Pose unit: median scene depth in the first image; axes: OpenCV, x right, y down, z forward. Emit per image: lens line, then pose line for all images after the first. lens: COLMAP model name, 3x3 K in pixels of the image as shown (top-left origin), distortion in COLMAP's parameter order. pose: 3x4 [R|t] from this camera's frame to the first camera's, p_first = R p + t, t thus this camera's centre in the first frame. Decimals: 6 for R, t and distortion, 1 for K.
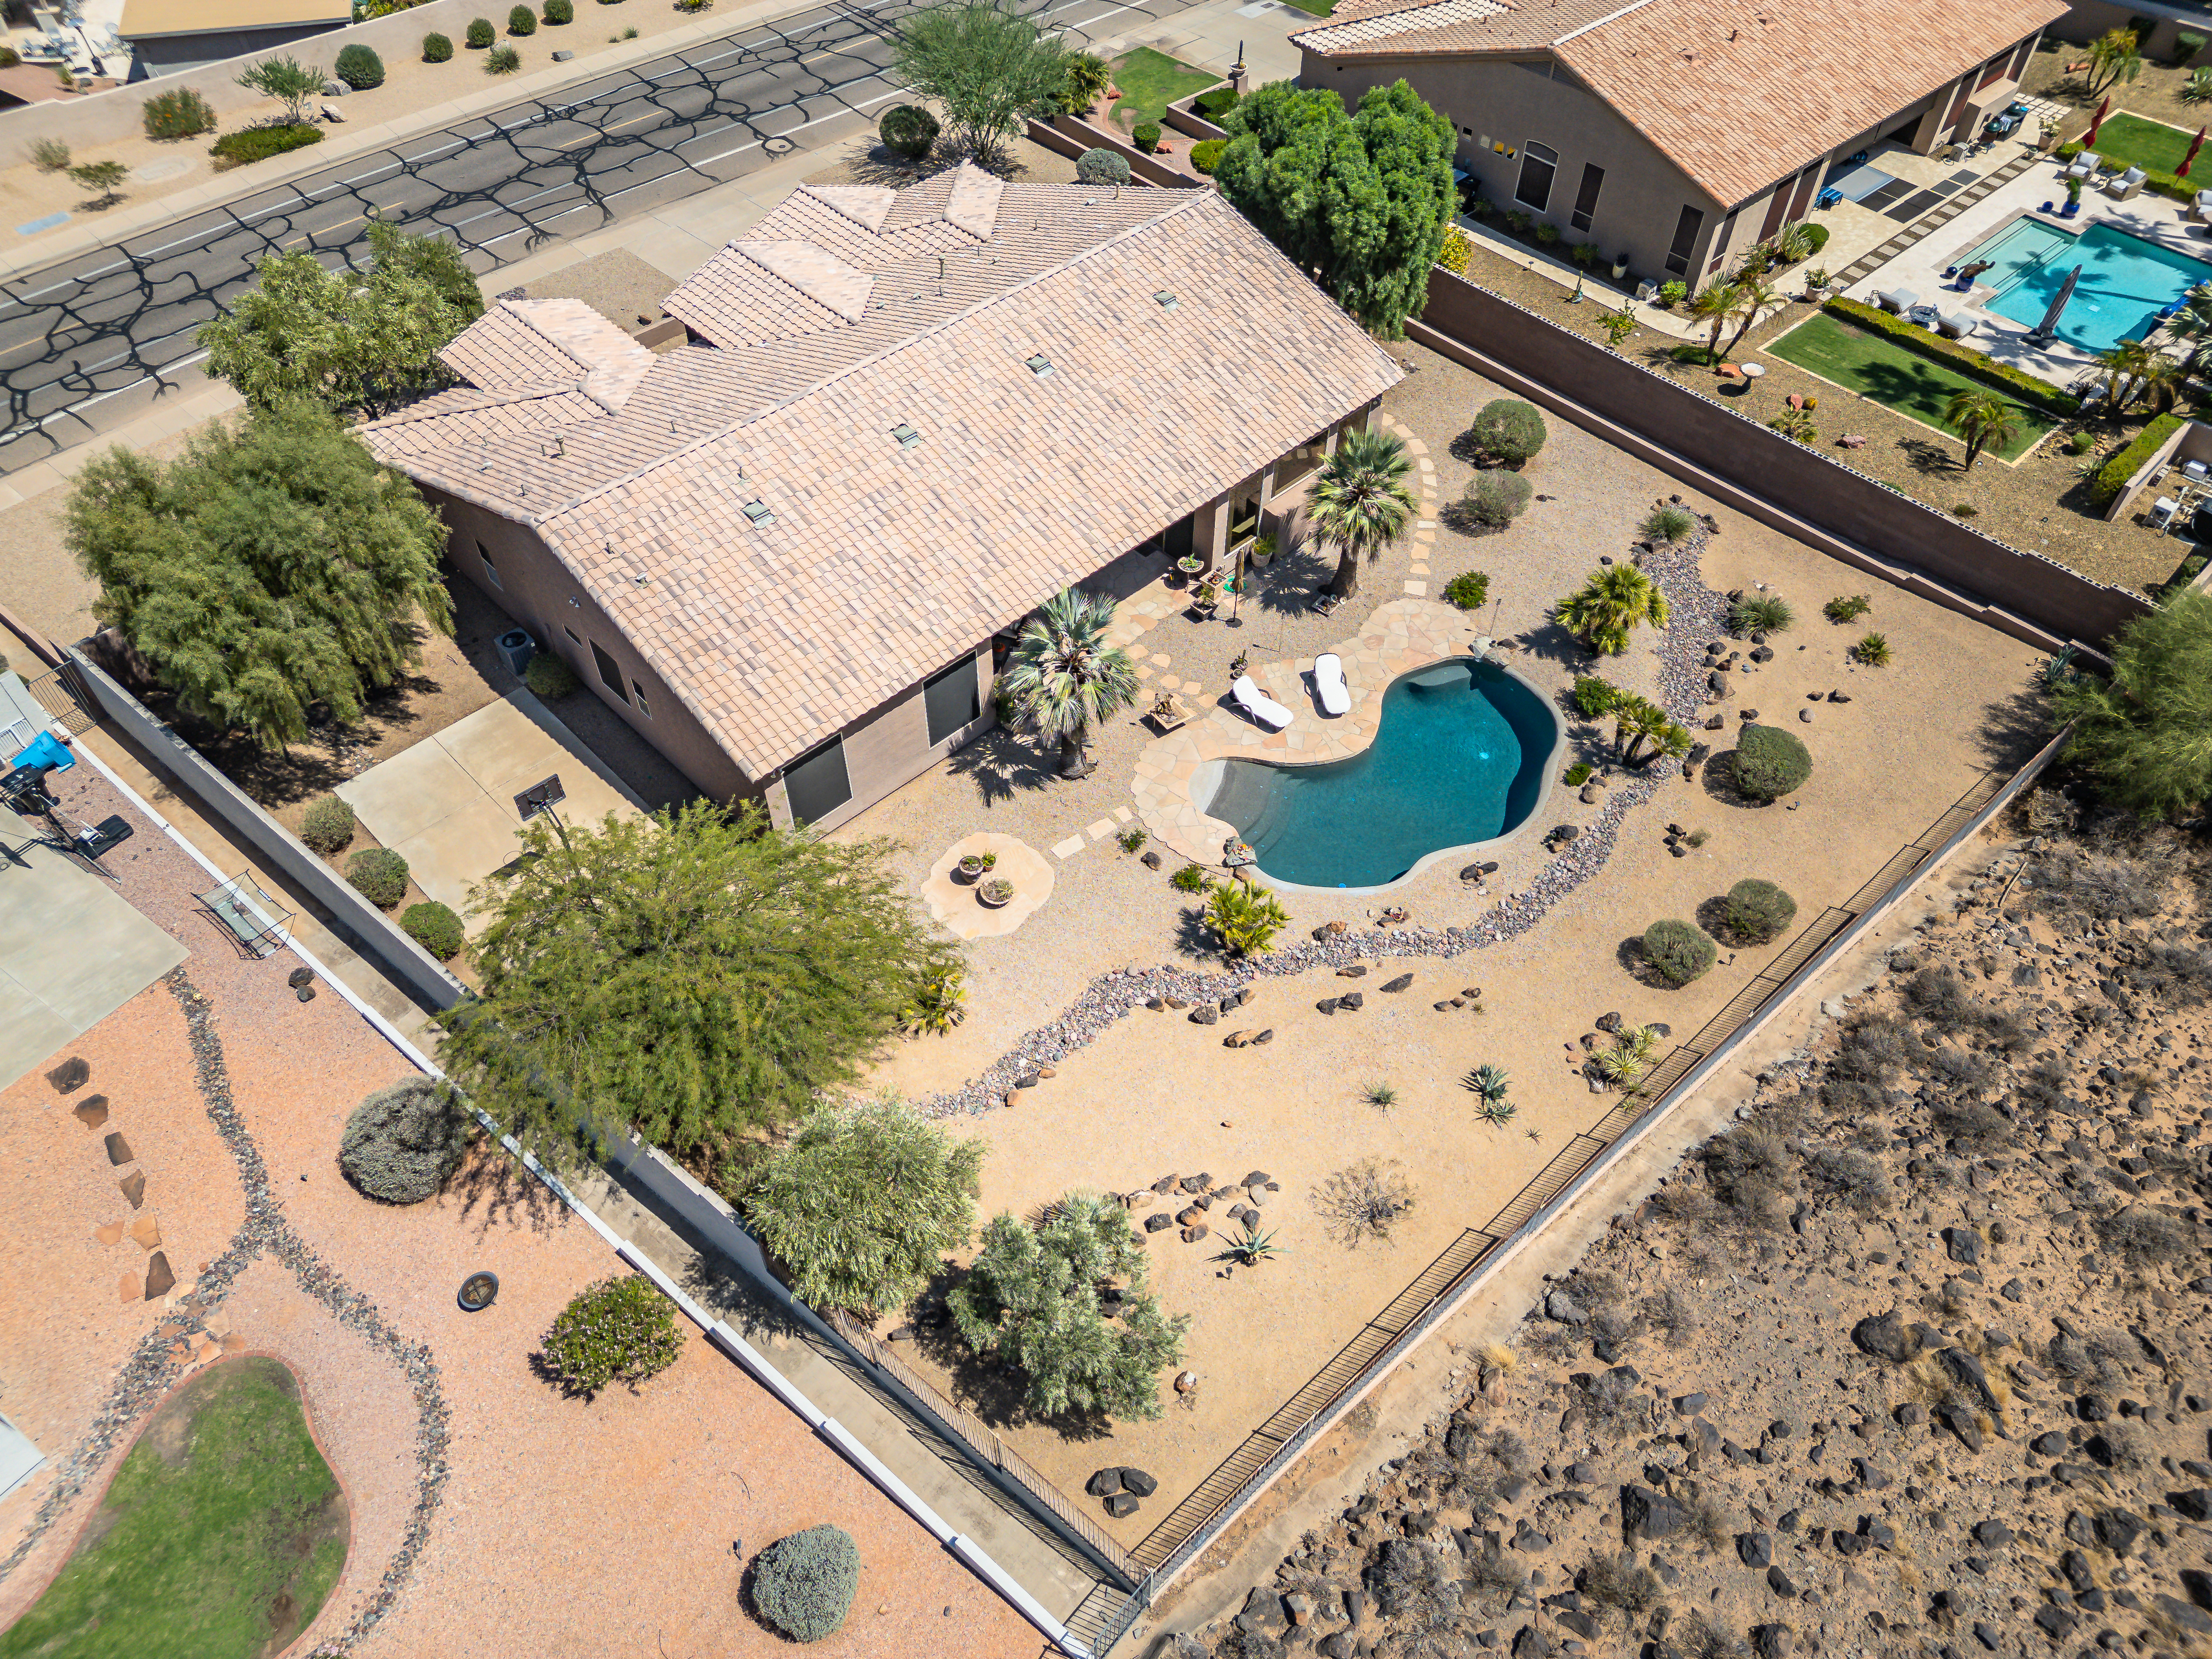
lens RADIAL K [[1555.7, 0, 1100.3], [0, 1555.7, 834.7], [0, 0, 1]] dist [0.062897, -0.056827]
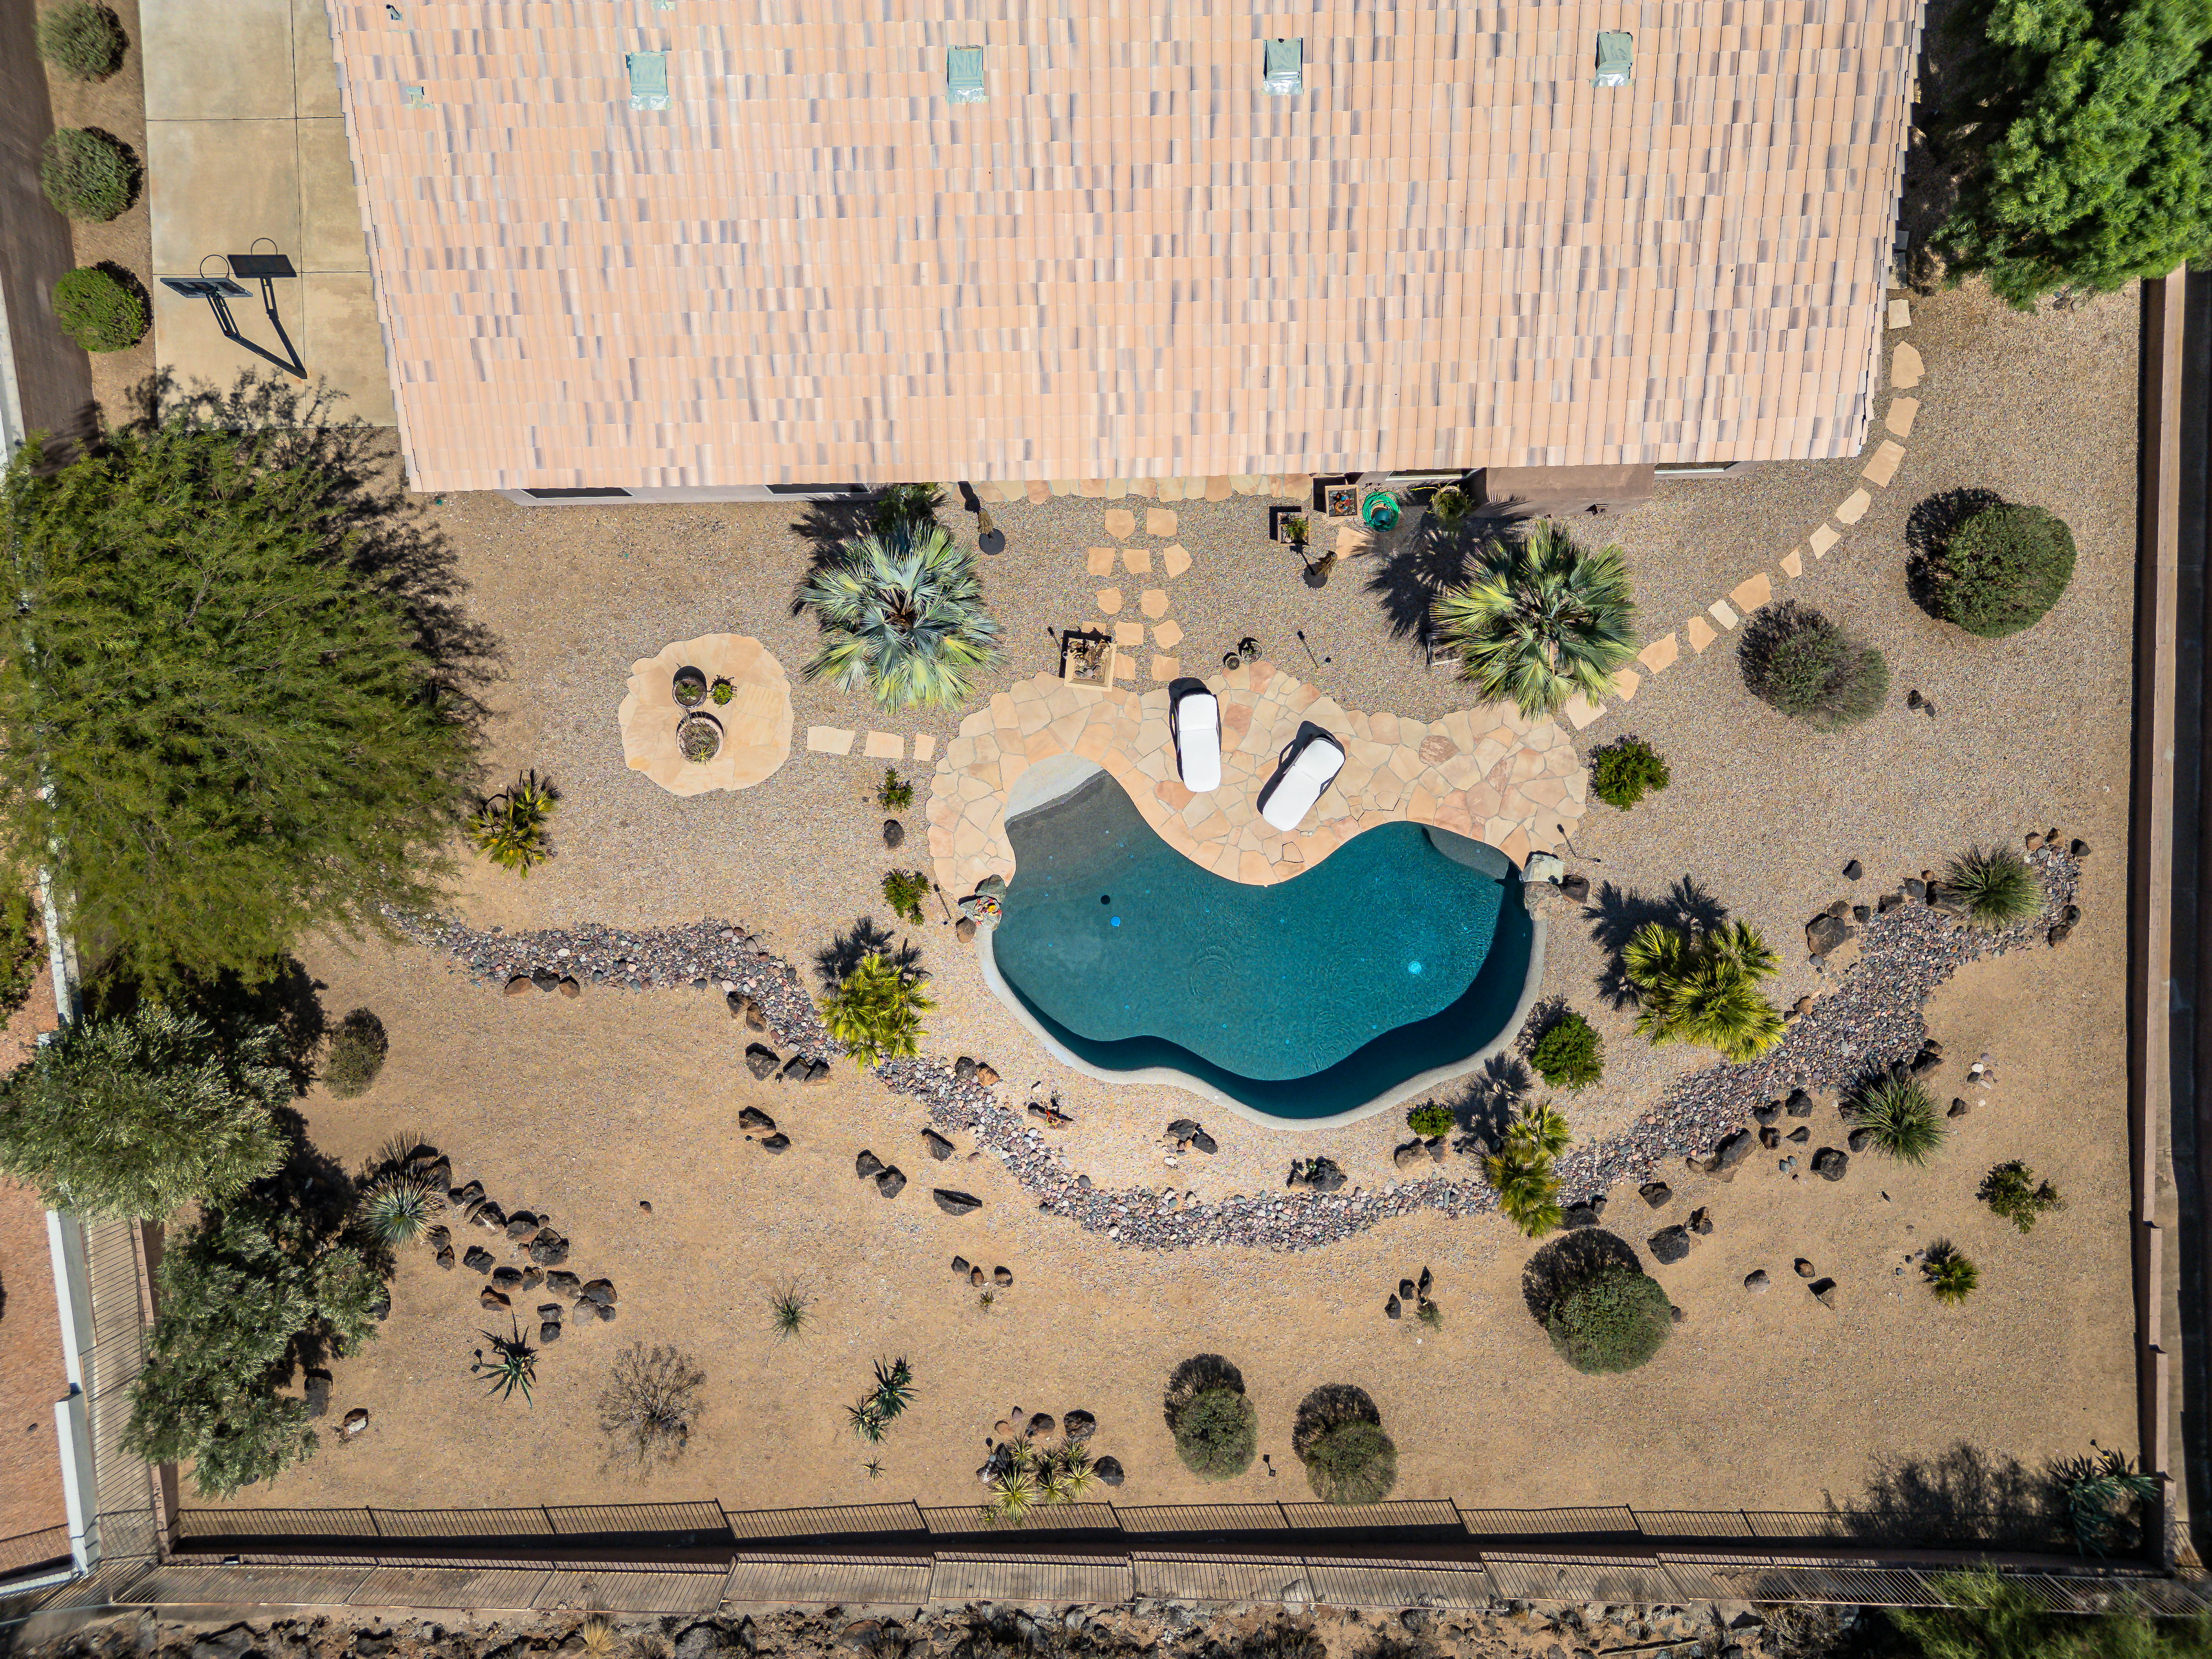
lens RADIAL K [[1555.9, 0, 1096.9], [0, 1555.9, 830.5], [0, 0, 1]] dist [0.067436, -0.056288]
pose [[0.735120, 0.677908, 0.006201, 0.094694], [-0.510010, 0.546979, 0.663855, -0.508874], [0.446641, -0.491176, 0.747835, 0.450068]]
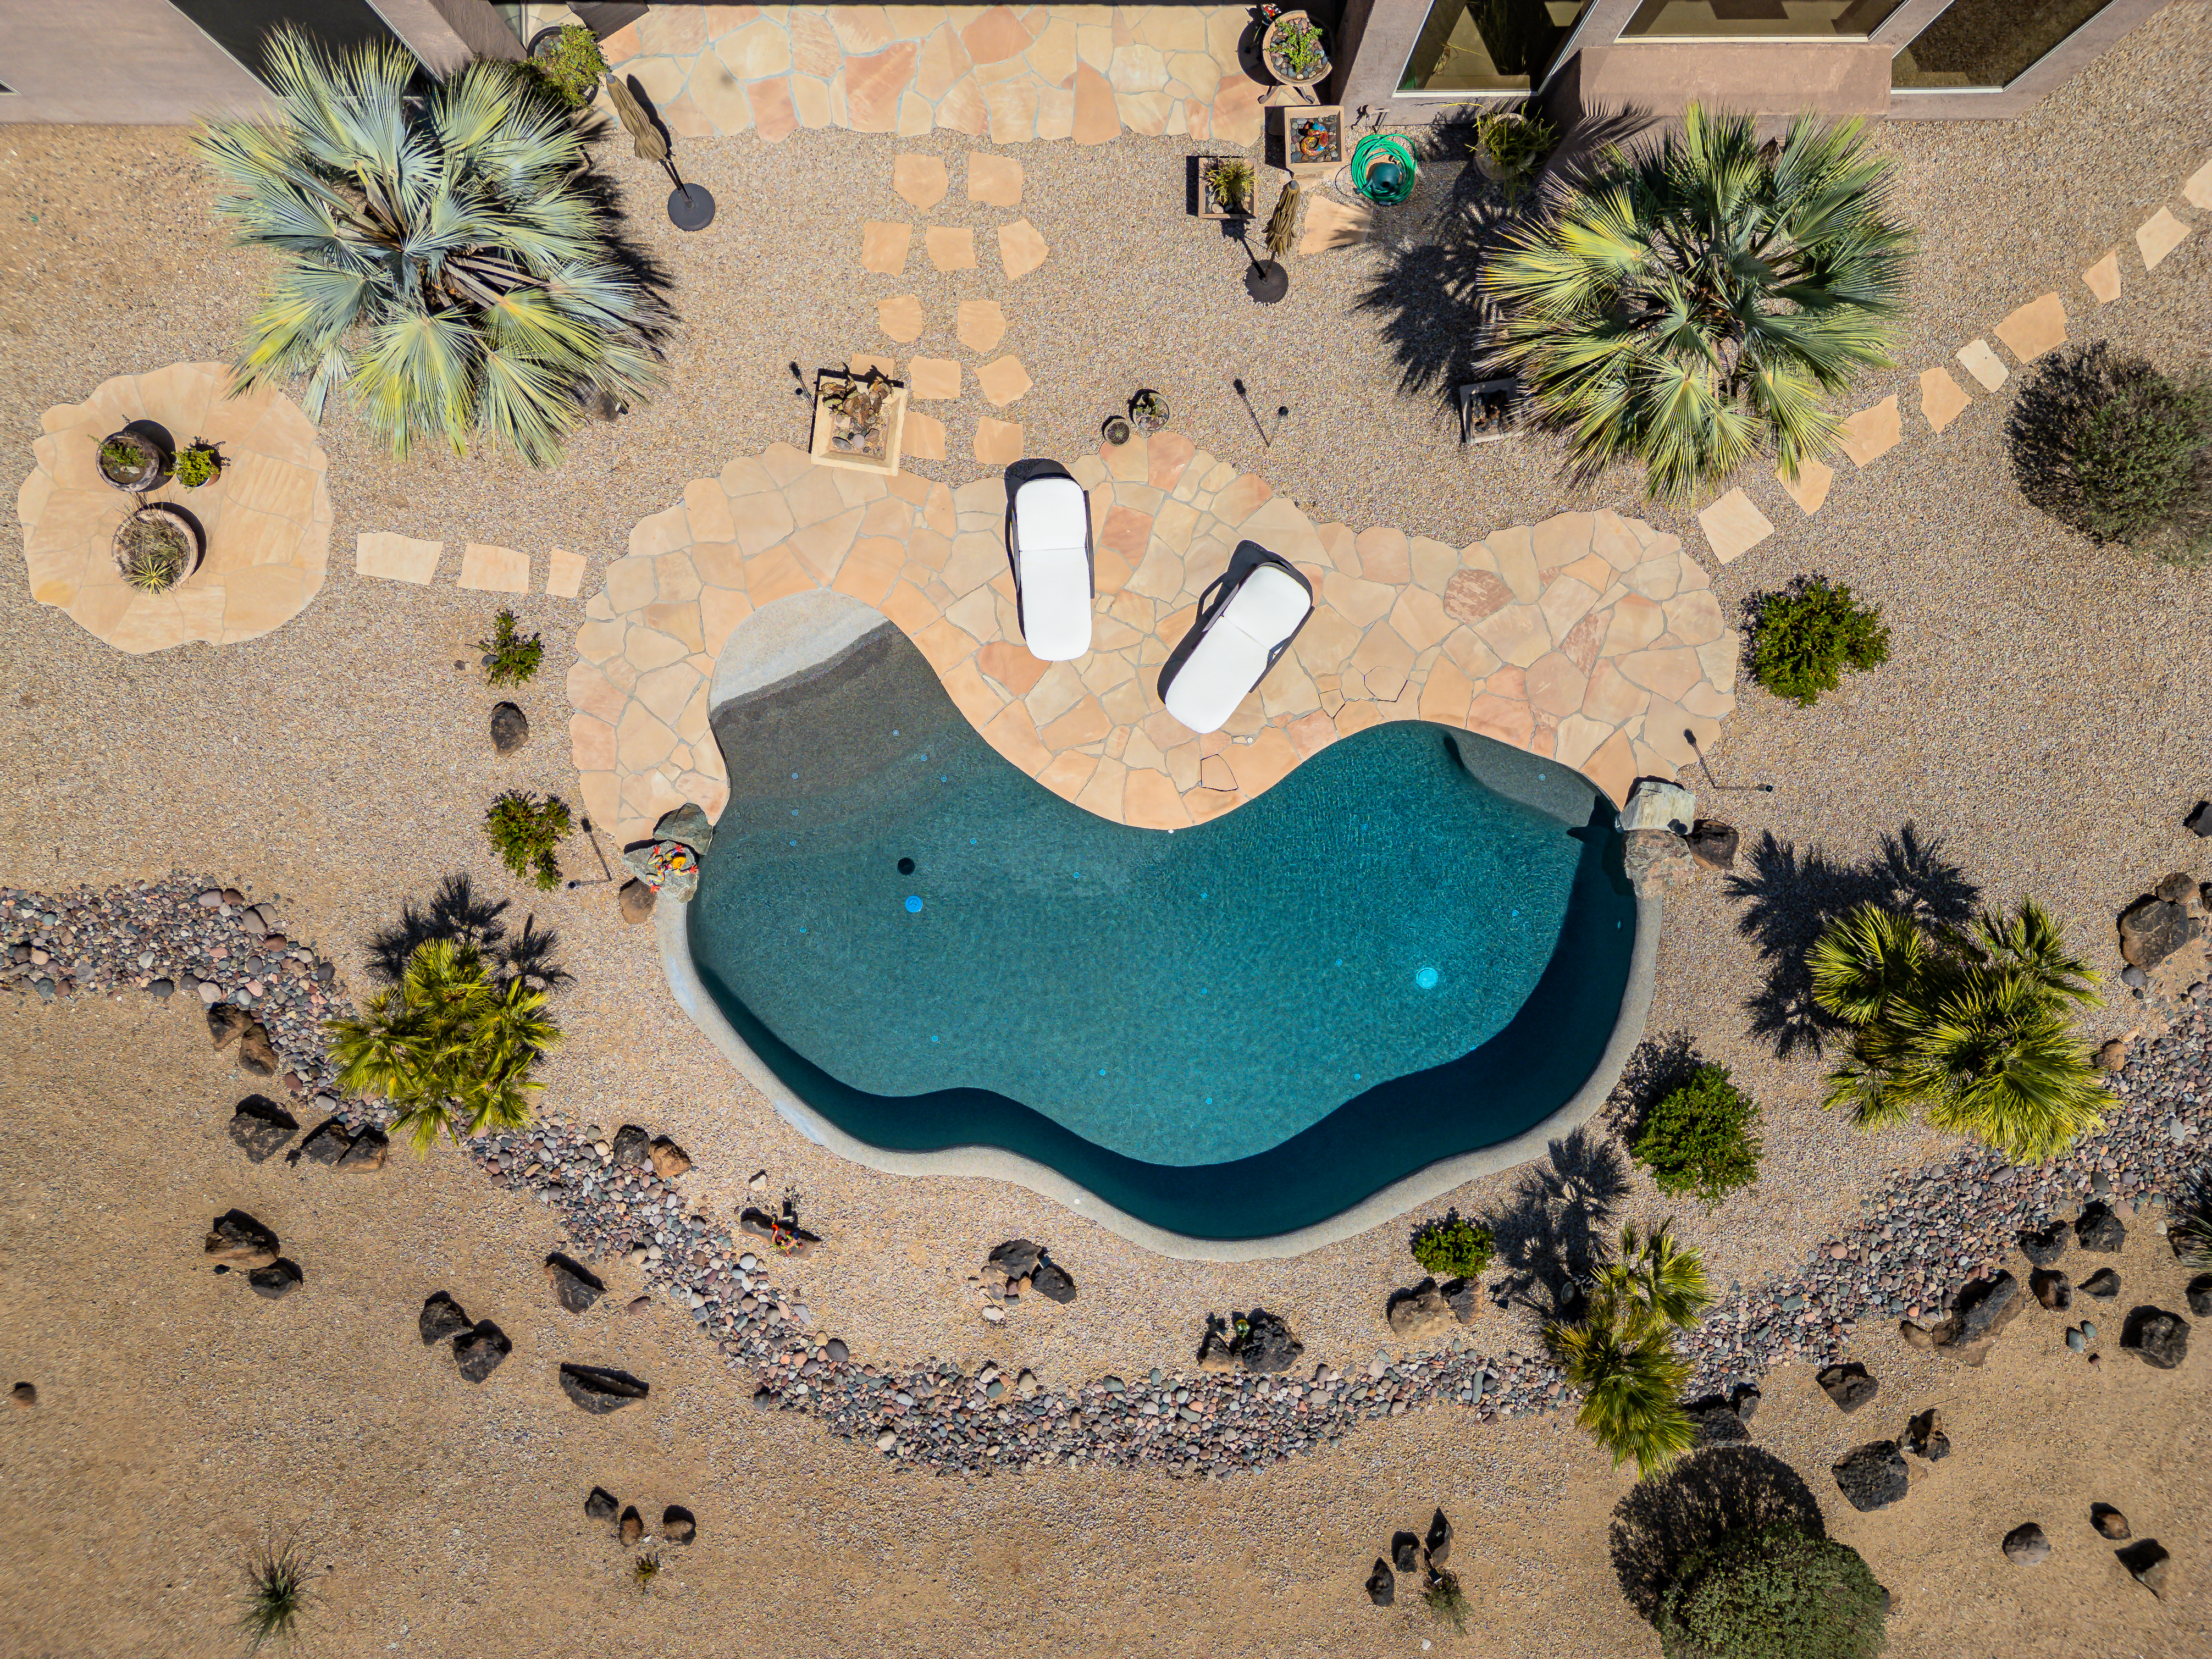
lens RADIAL K [[1555.7, 0, 1100.3], [0, 1555.7, 834.7], [0, 0, 1]] dist [0.062897, -0.056827]
pose [[0.723907, 0.689792, 0.012070, 0.156403], [-0.522399, 0.536640, 0.662658, -0.318029], [0.450619, -0.486008, 0.748825, 0.695204]]
